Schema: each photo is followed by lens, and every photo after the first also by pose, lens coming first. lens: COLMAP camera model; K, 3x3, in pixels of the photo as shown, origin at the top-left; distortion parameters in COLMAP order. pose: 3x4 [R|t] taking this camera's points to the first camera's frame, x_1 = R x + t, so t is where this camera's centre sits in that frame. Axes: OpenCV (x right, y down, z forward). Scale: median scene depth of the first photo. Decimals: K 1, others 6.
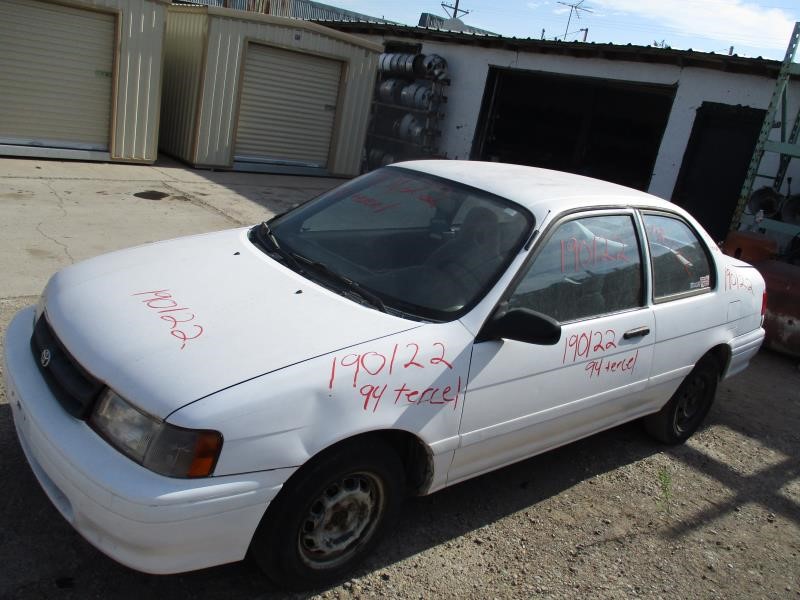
lens RADIAL K [[672.8, 0, 400.0], [0, 672.8, 300.0], [0, 0, 1]] dist [-0.017669, -0.009330]
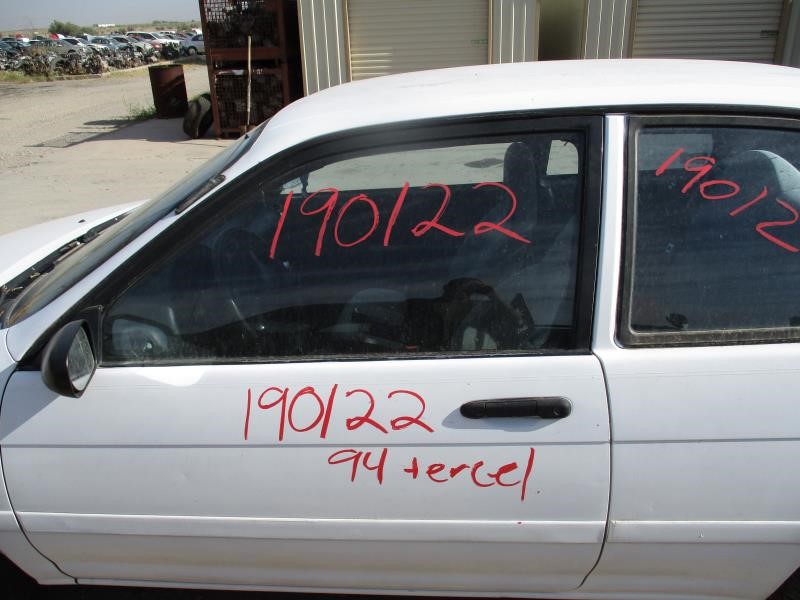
lens RADIAL K [[672.8, 0, 400.0], [0, 672.8, 300.0], [0, 0, 1]] dist [-0.017669, -0.009330]
pose [[0.695807, 0.080575, -0.713695, 0.613358], [-0.052972, 0.996738, 0.060886, -0.042280], [0.716273, -0.004559, 0.697805, 0.664834]]
